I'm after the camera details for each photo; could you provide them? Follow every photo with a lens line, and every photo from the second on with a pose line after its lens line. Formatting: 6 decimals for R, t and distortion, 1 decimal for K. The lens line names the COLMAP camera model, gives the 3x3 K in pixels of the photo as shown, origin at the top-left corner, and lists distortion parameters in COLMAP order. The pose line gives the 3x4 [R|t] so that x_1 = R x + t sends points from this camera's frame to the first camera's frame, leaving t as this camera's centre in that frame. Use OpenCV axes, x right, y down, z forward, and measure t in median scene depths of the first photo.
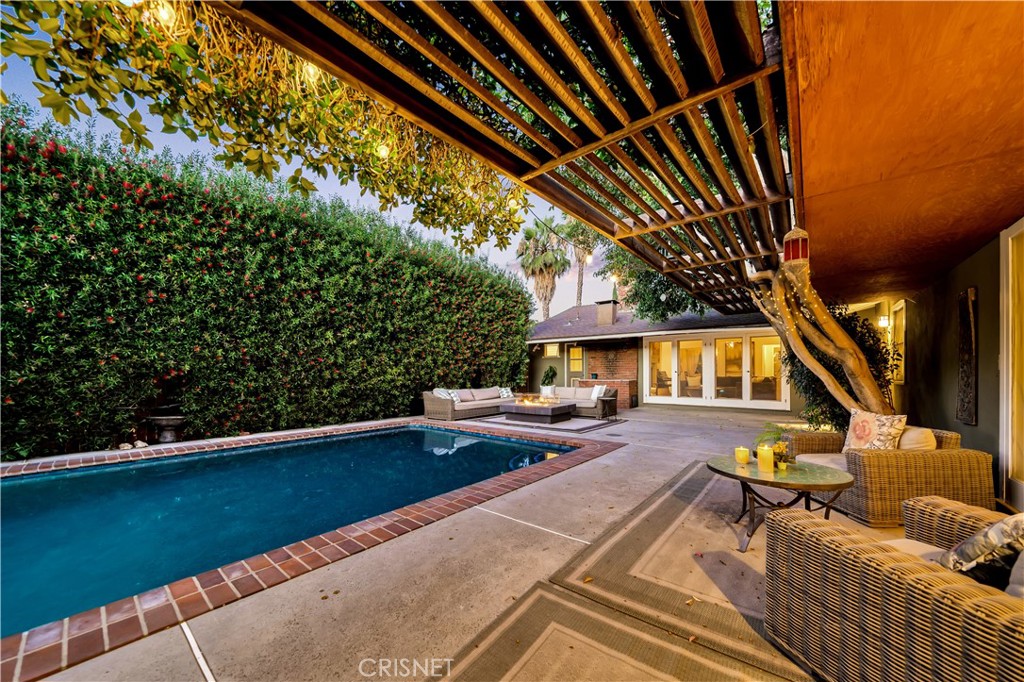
lens RADIAL K [[364.6, 0, 513.3], [0, 364.6, 372.2], [0, 0, 1]] dist [-0.001456, -0.000067]
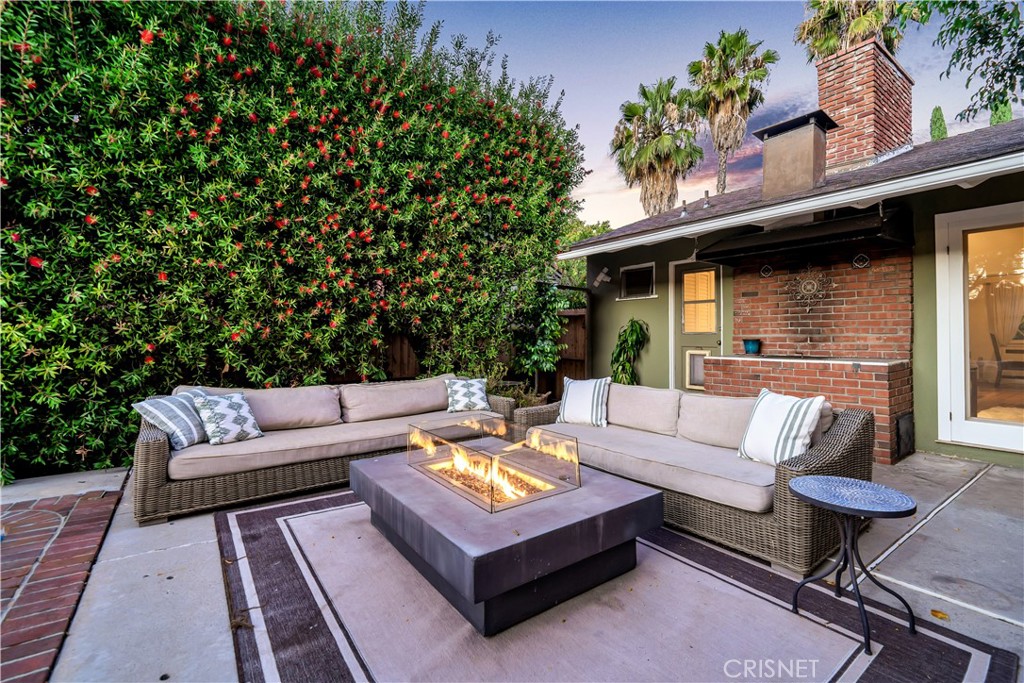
lens RADIAL K [[453.0, 0, 512.1], [0, 453.0, 327.2], [0, 0, 1]] dist [-0.000036, -0.000008]
pose [[0.966671, -0.000198, -0.256023, 0.137801], [-0.003567, 0.999892, -0.014241, -0.001051], [0.255999, 0.014679, 0.966566, 0.650189]]
